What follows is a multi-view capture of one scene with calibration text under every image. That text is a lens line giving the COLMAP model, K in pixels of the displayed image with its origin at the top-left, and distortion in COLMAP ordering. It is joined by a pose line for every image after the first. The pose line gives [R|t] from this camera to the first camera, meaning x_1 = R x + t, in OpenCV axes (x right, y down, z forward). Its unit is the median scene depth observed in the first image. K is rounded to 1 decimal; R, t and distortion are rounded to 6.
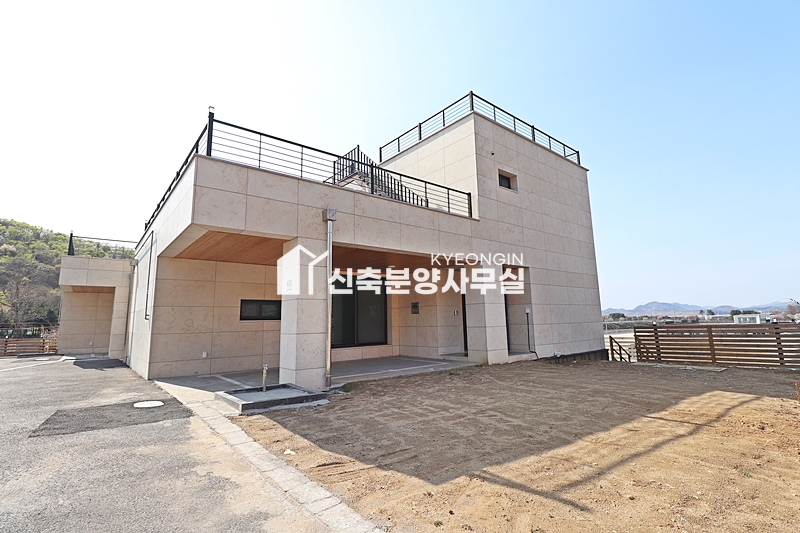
lens RADIAL K [[370.6, 0, 402.6], [0, 370.6, 264.1], [0, 0, 1]] dist [-0.009745, -0.007438]
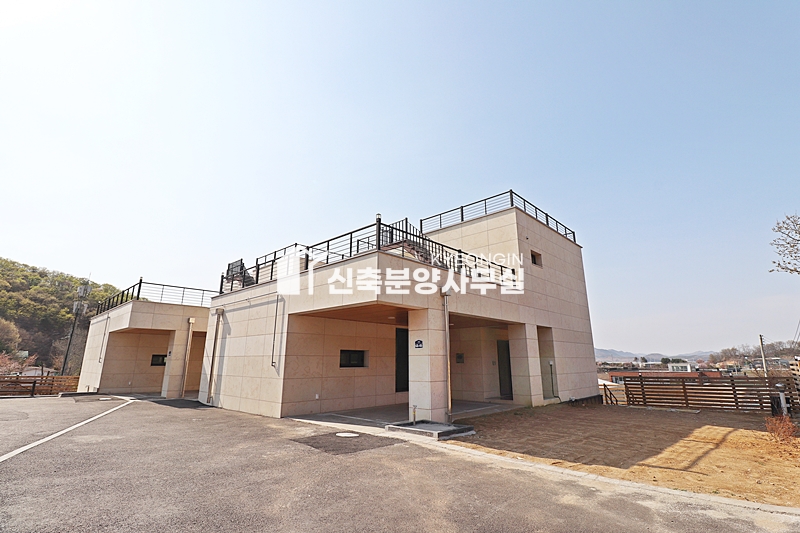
lens RADIAL K [[370.6, 0, 398.3], [0, 370.6, 267.5], [0, 0, 1]] dist [-0.009745, -0.007438]
pose [[0.992422, 0.050644, 0.111958, -0.312852], [-0.039512, 0.994253, -0.099497, -0.047183], [-0.116354, 0.094319, 0.988719, -0.196088]]
